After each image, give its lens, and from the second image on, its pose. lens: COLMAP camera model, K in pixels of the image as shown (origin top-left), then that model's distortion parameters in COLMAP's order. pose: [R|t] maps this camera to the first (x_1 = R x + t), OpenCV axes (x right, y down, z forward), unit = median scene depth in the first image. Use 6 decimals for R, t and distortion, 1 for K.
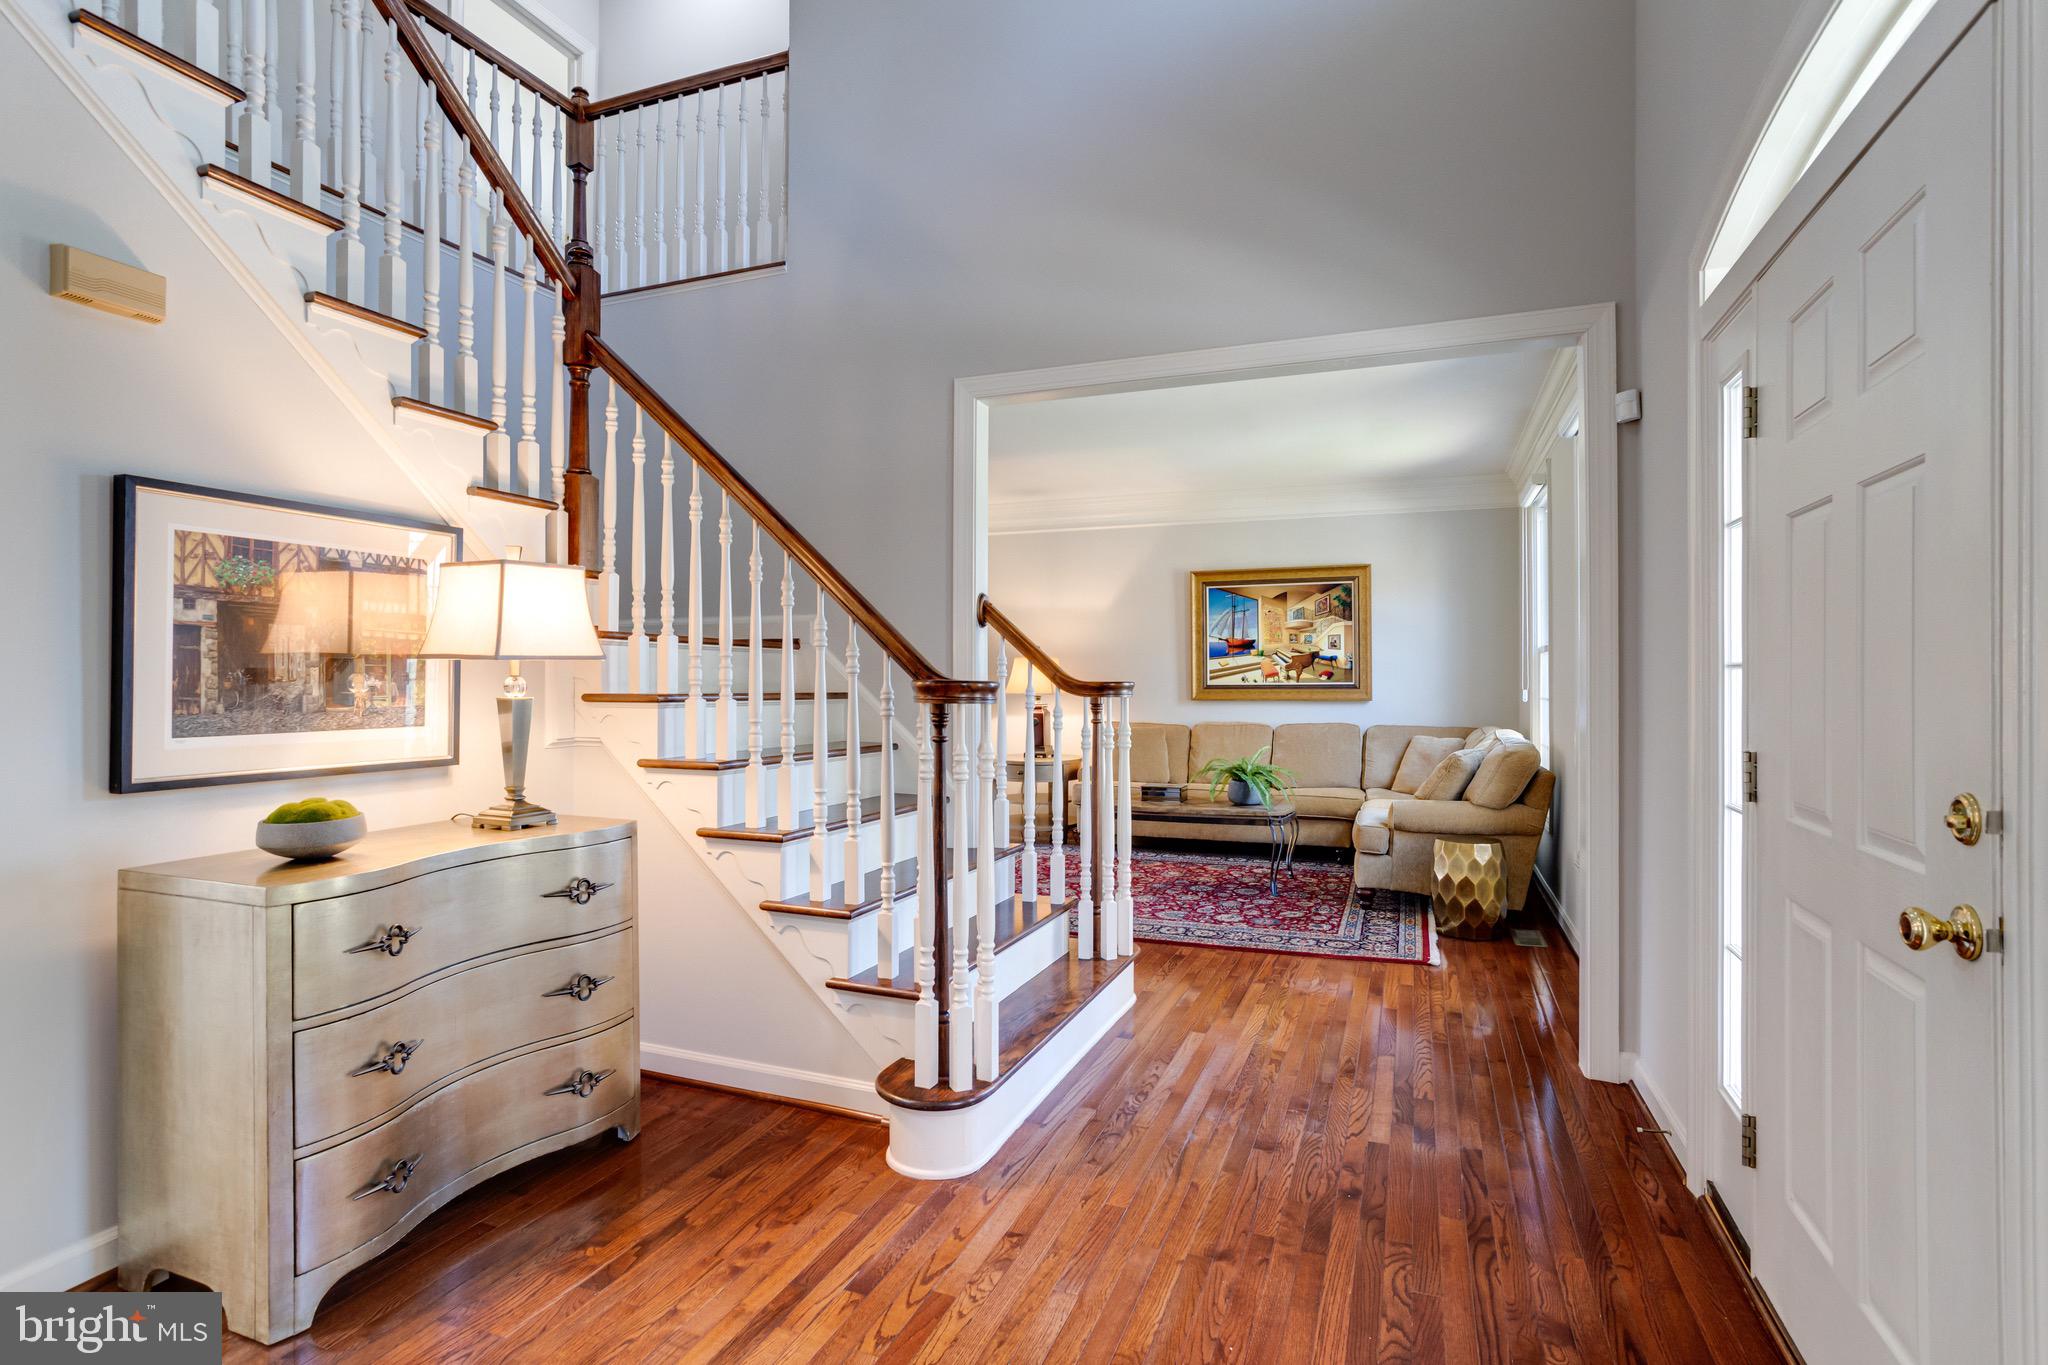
lens RADIAL K [[1016.9, 0, 1025.9], [0, 1016.9, 678.6], [0, 0, 1]] dist [-0.035381, 0.018337]
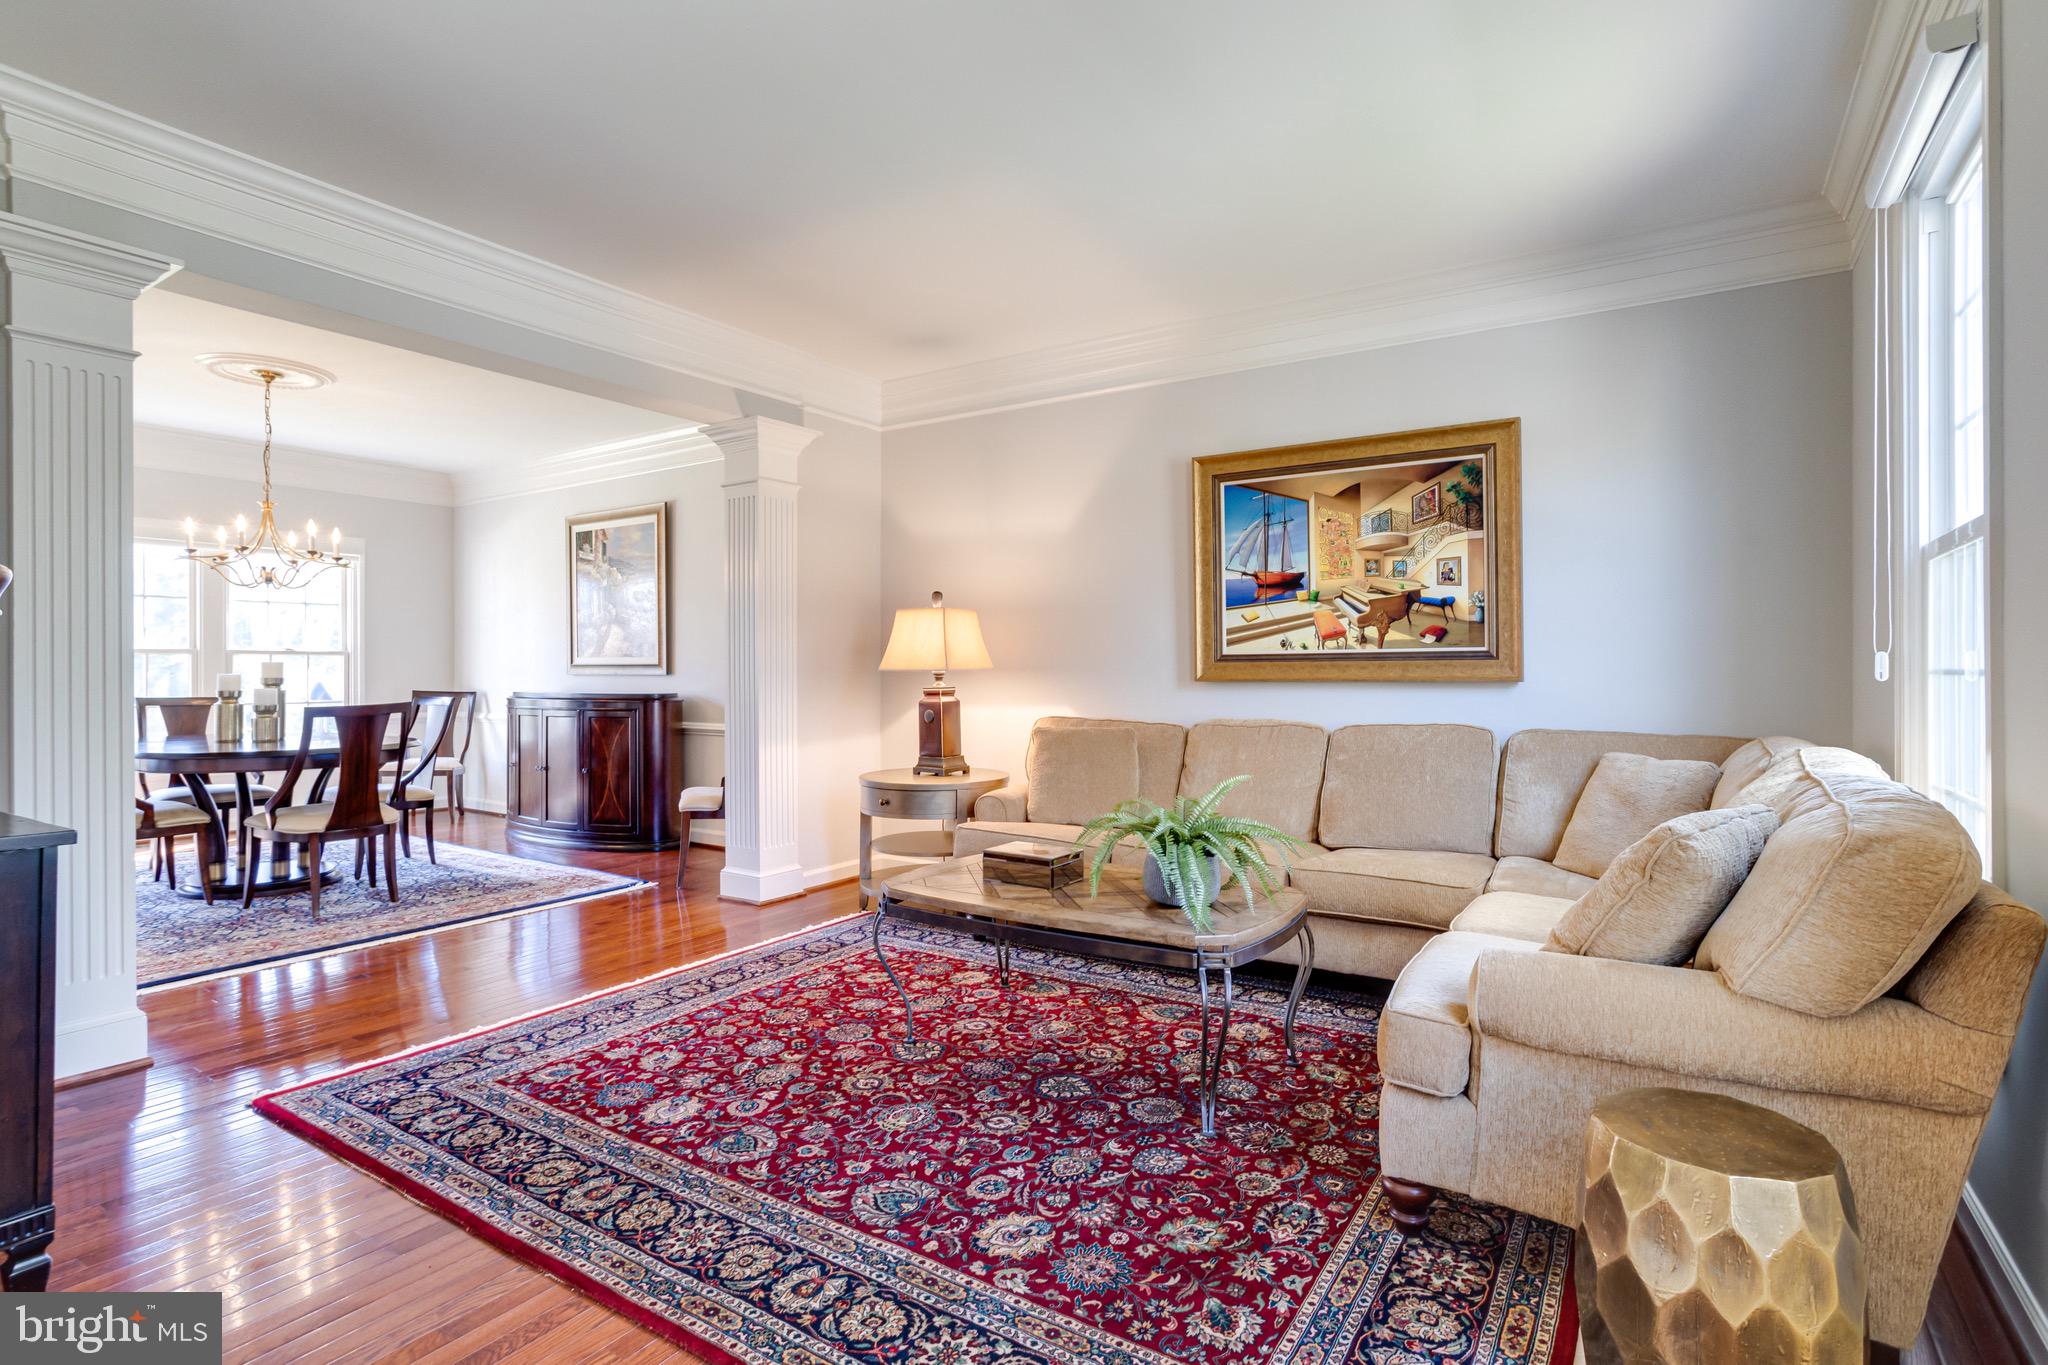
lens RADIAL K [[1016.9, 0, 1020.6], [0, 1016.9, 669.4], [0, 0, 1]] dist [-0.035381, 0.018337]
pose [[0.977422, 0.000353, -0.211298, 0.197948], [-0.000453, 1.000000, -0.000423, 0.015465], [0.211297, 0.000509, 0.977422, 0.438567]]
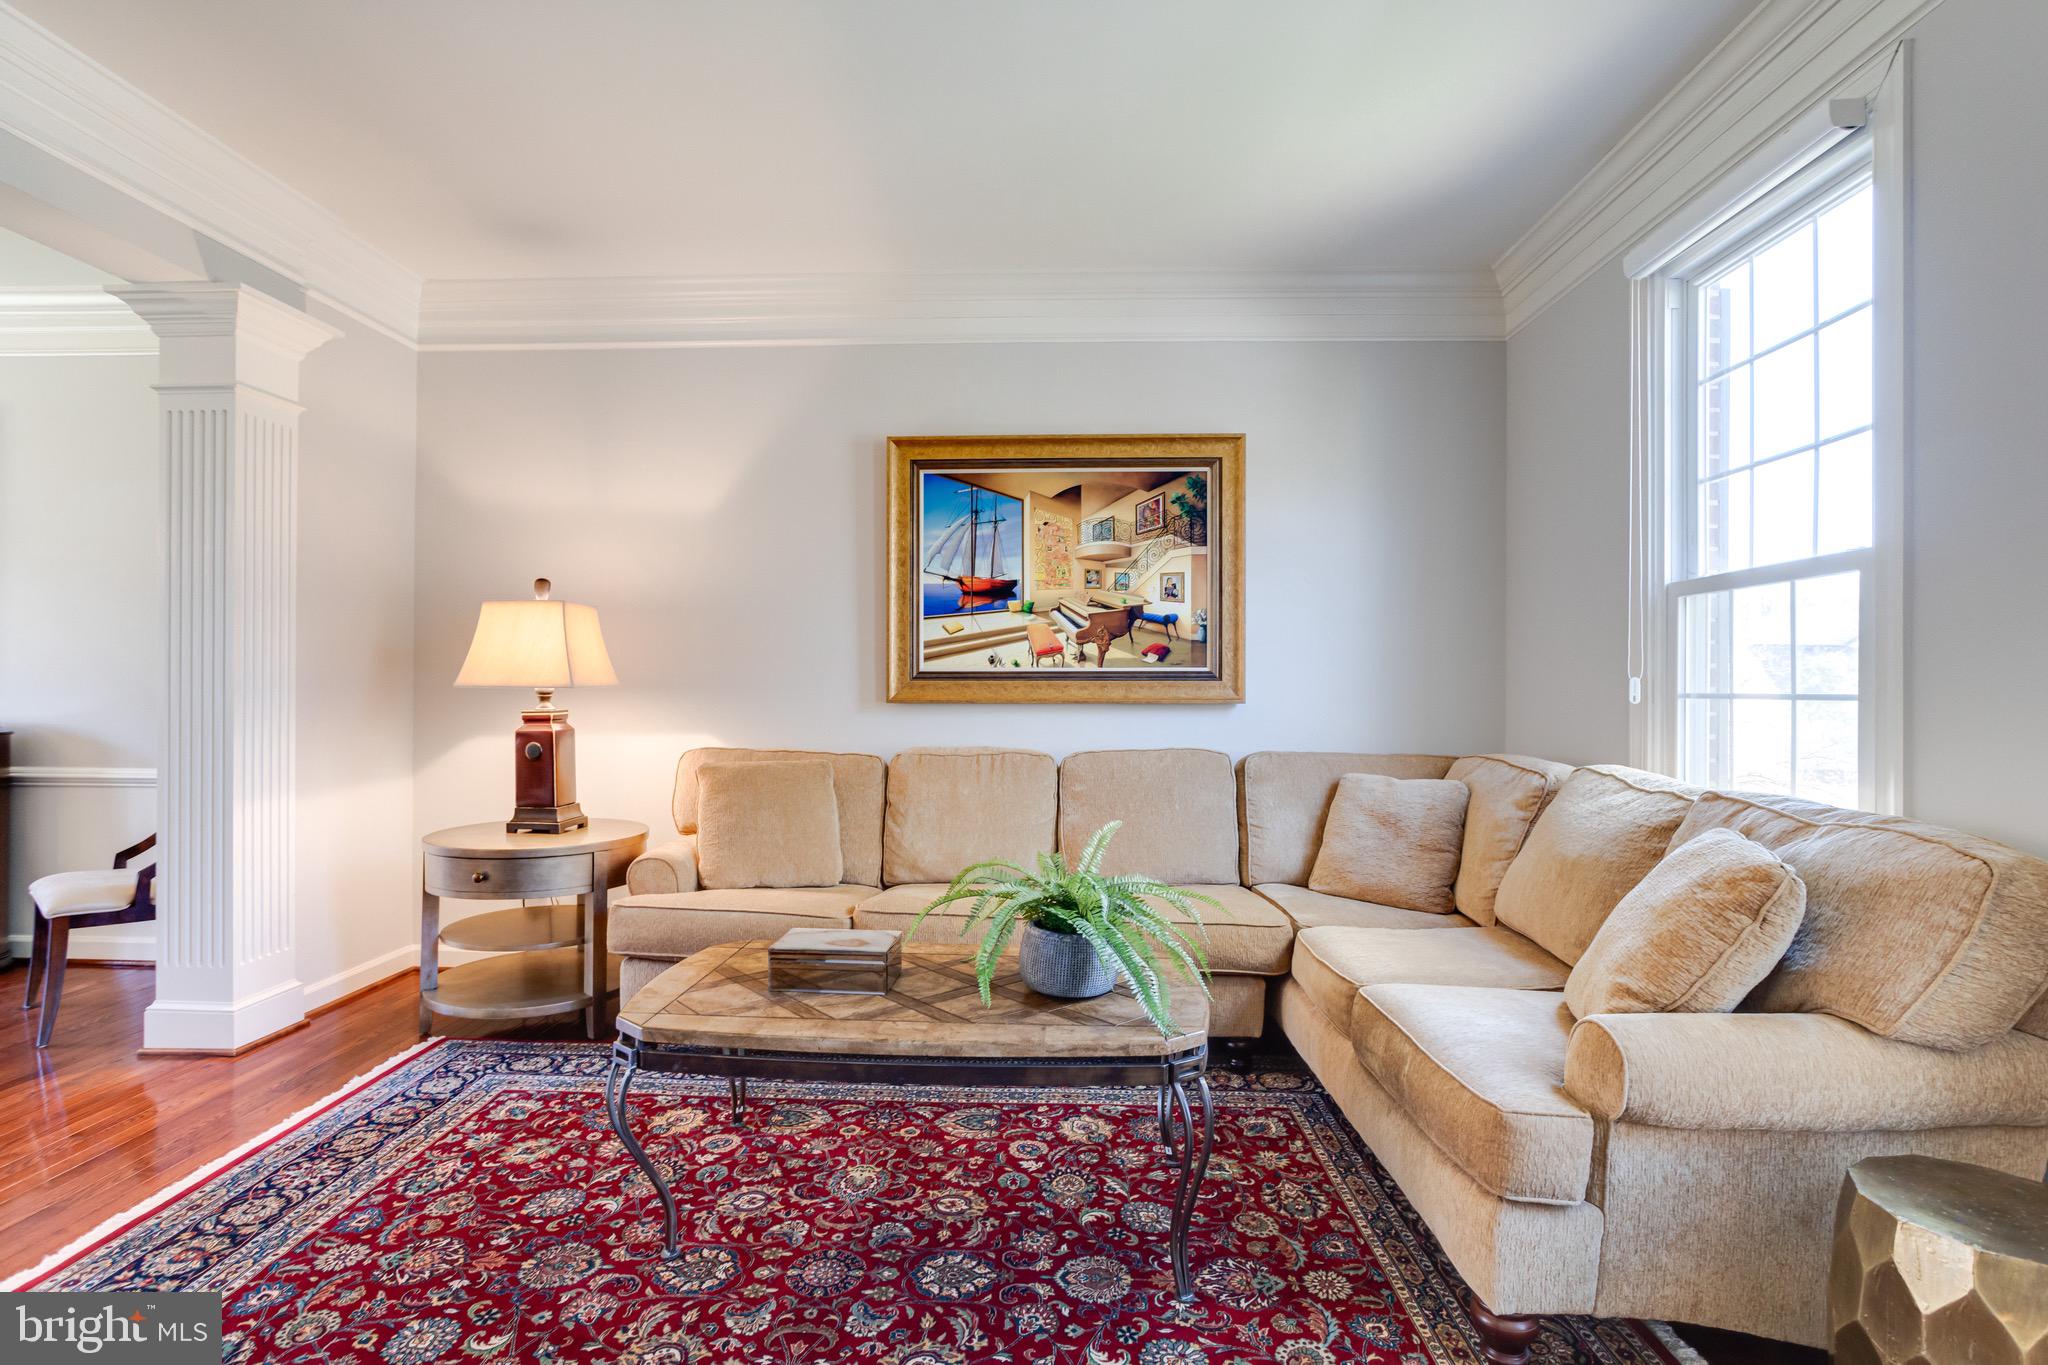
lens RADIAL K [[1016.9, 0, 1019.0], [0, 1016.9, 691.4], [0, 0, 1]] dist [-0.035381, 0.018337]
pose [[0.946942, 0.005802, 0.321353, 0.069995], [-0.006677, 0.999976, 0.001621, 0.015508], [-0.321336, -0.003681, 0.946958, 0.547687]]
